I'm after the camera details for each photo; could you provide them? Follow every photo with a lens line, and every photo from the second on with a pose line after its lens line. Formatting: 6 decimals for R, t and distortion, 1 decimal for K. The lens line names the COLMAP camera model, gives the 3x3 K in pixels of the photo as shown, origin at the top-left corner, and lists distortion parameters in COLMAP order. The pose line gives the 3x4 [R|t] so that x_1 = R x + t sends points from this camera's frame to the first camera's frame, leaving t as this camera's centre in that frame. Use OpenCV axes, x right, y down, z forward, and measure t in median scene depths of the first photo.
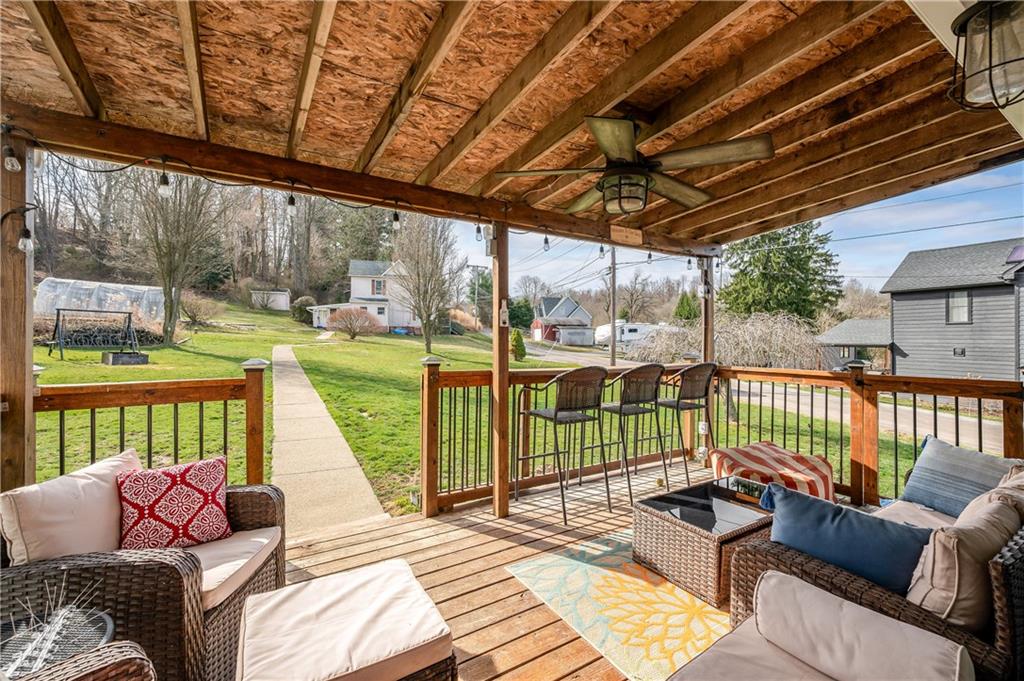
lens RADIAL K [[426.7, 0, 506.7], [0, 426.7, 337.4], [0, 0, 1]] dist [-0.000552, -0.000146]
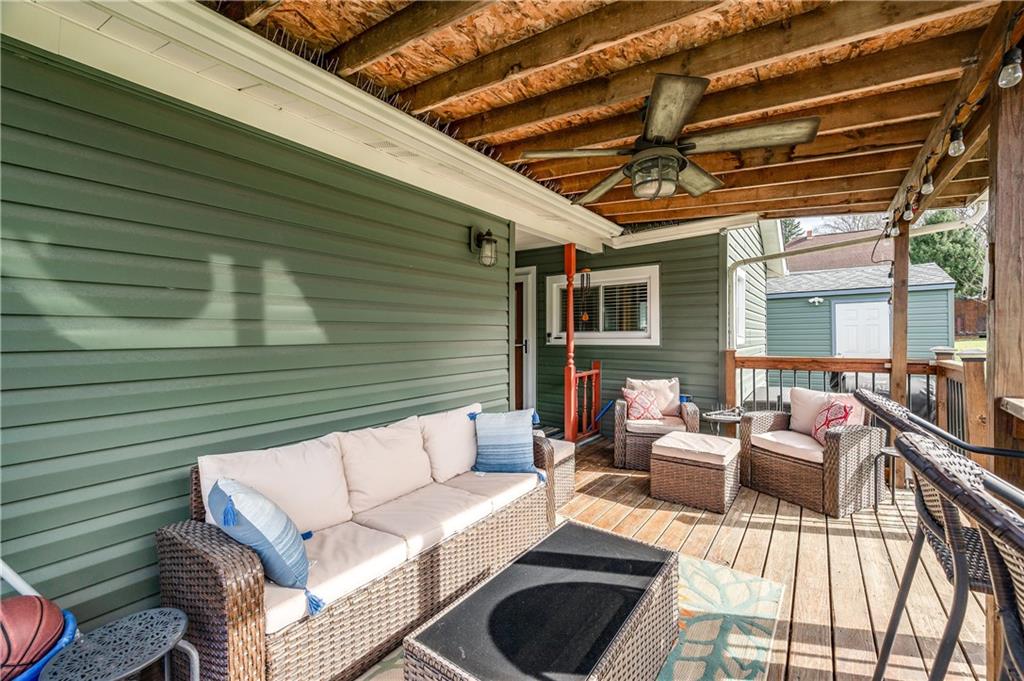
lens RADIAL K [[411.9, 0, 511.6], [0, 411.9, 343.2], [0, 0, 1]] dist [0.001271, 0.000223]
pose [[-0.932005, 0.002818, -0.362434, 0.620195], [-0.000065, 0.999968, 0.007942, 0.016246], [0.362445, 0.007426, -0.931975, 1.171931]]
